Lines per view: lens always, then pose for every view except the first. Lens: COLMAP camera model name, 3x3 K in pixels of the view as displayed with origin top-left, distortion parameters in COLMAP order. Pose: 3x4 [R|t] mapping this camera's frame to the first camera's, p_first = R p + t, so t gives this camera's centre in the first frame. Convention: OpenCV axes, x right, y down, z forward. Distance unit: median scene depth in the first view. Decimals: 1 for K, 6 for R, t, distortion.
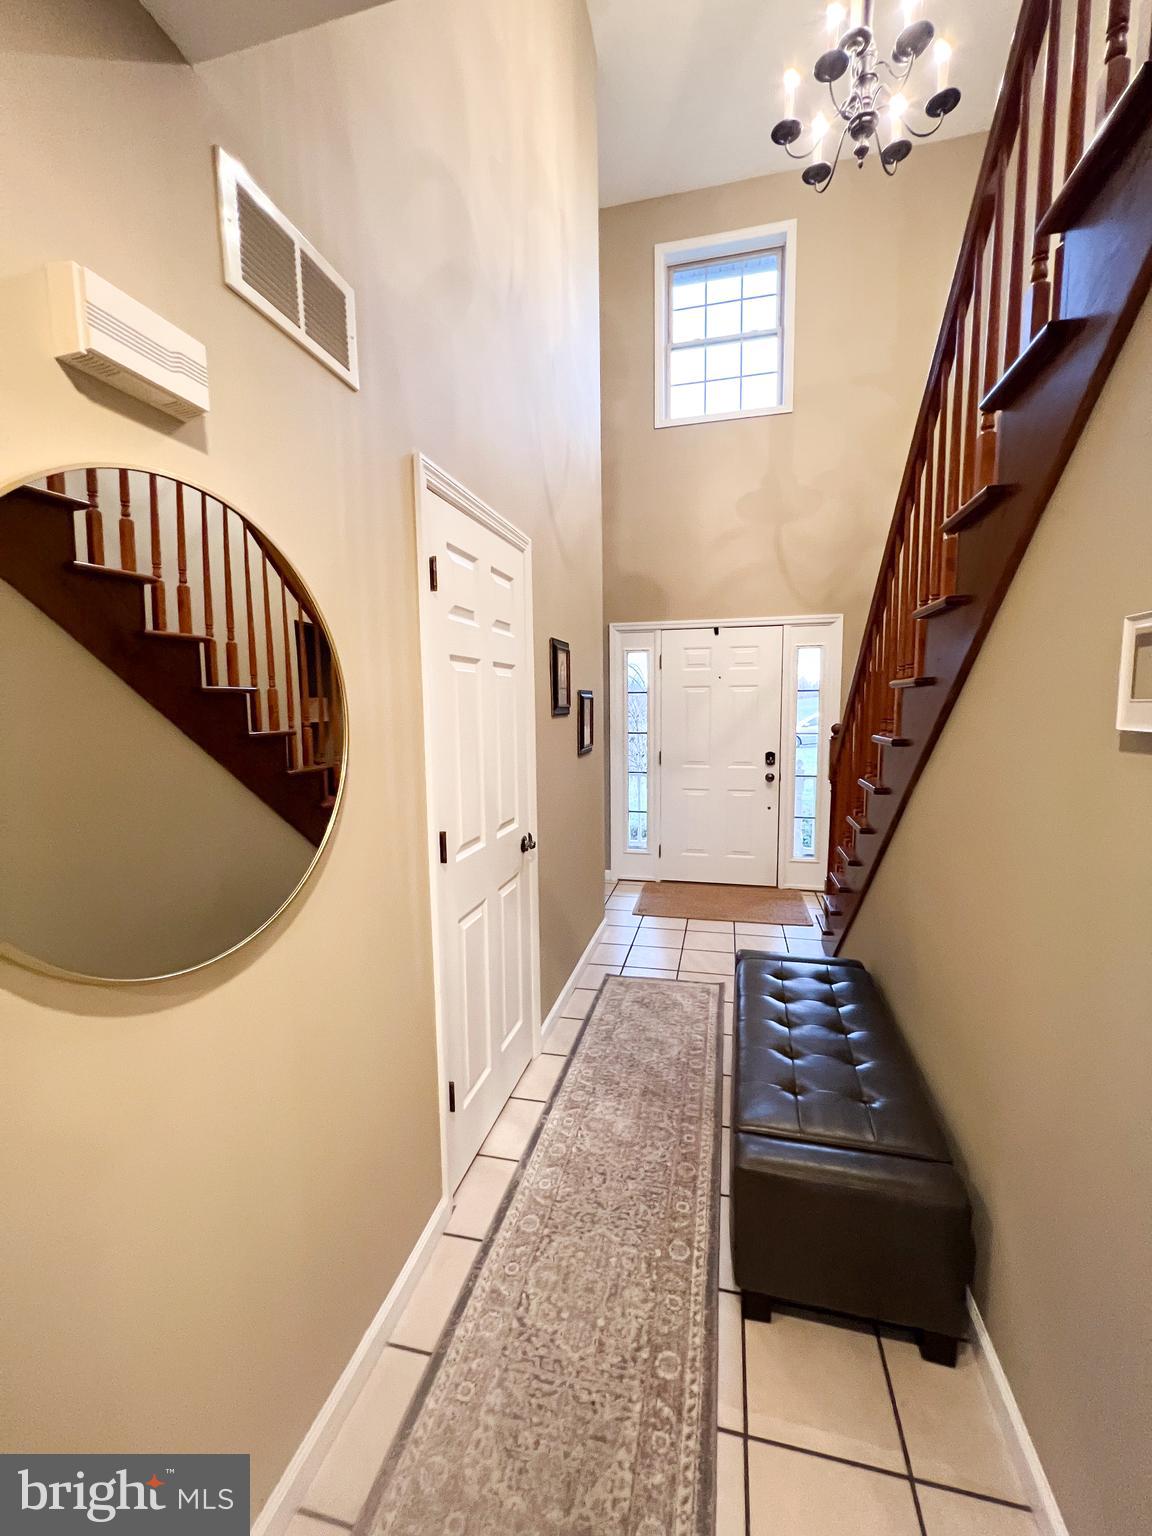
lens RADIAL K [[611.9, 0, 579.9], [0, 611.9, 763.1], [0, 0, 1]] dist [0.001136, 0.000255]
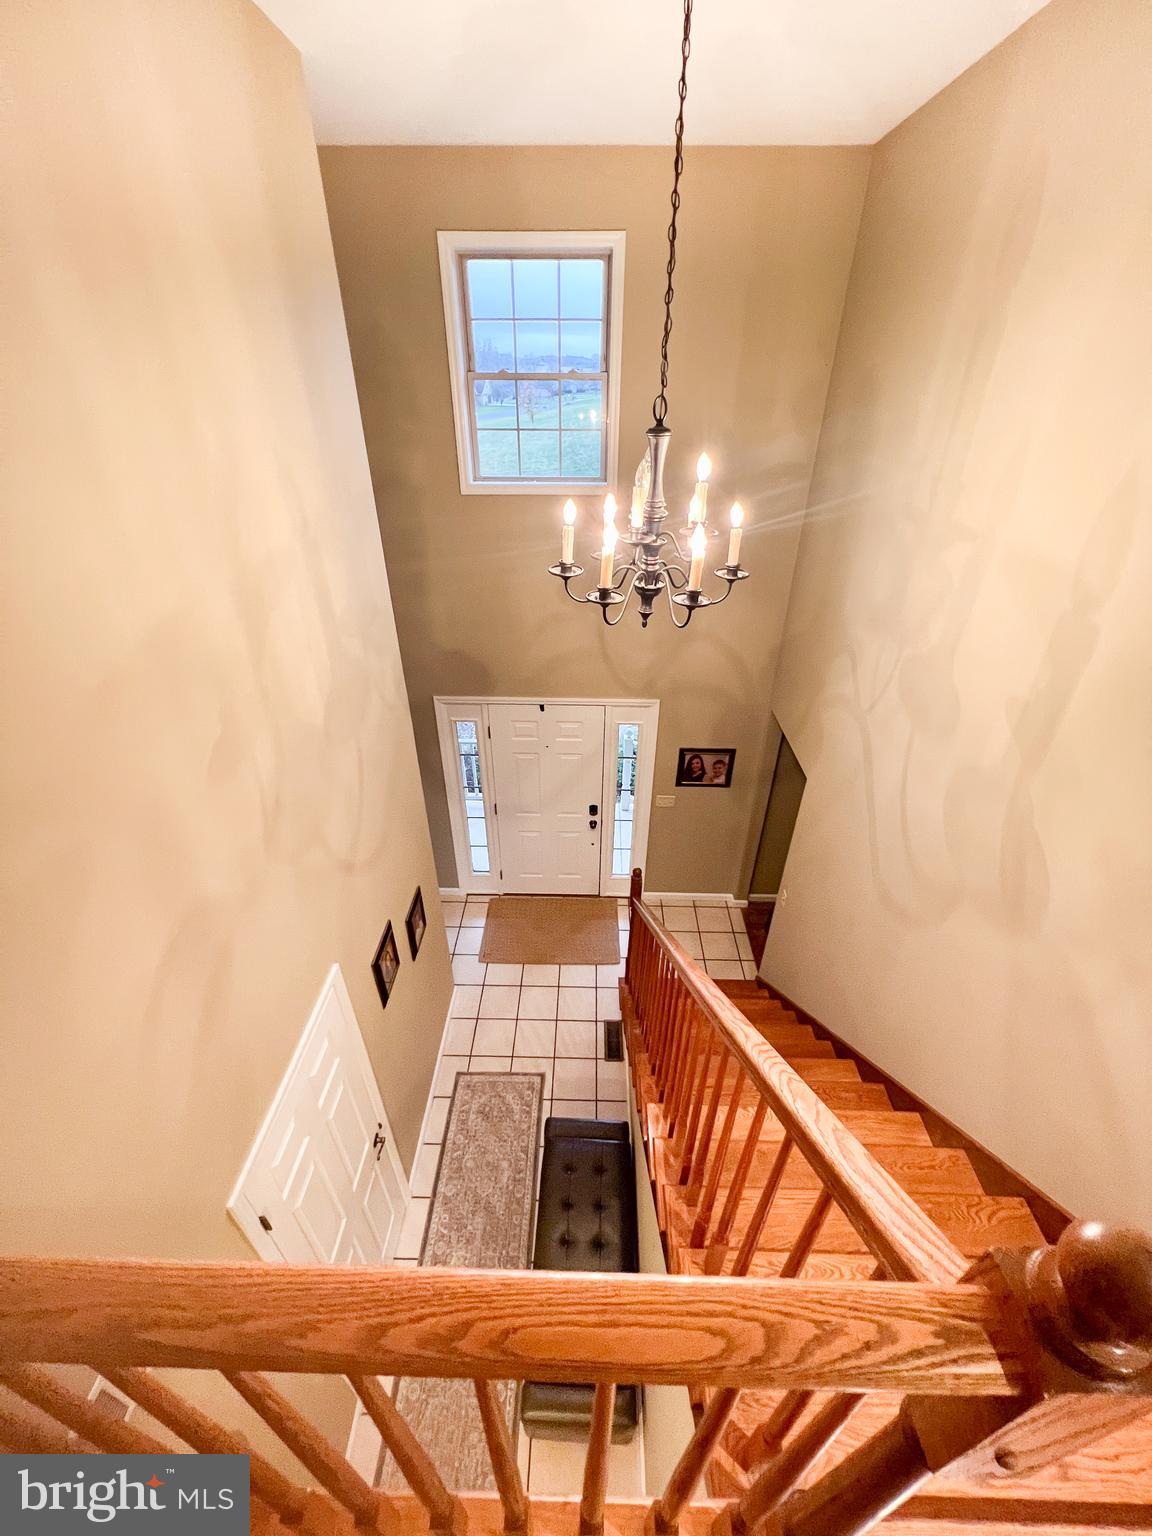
lens RADIAL K [[612.9, 0, 578.3], [0, 612.9, 767.9], [0, 0, 1]] dist [0.000179, 0.000838]
pose [[0.977043, -0.101492, 0.187314, 0.118635], [0.005529, 0.891015, 0.453939, -0.839868], [-0.212971, -0.442482, 0.871122, 0.094851]]
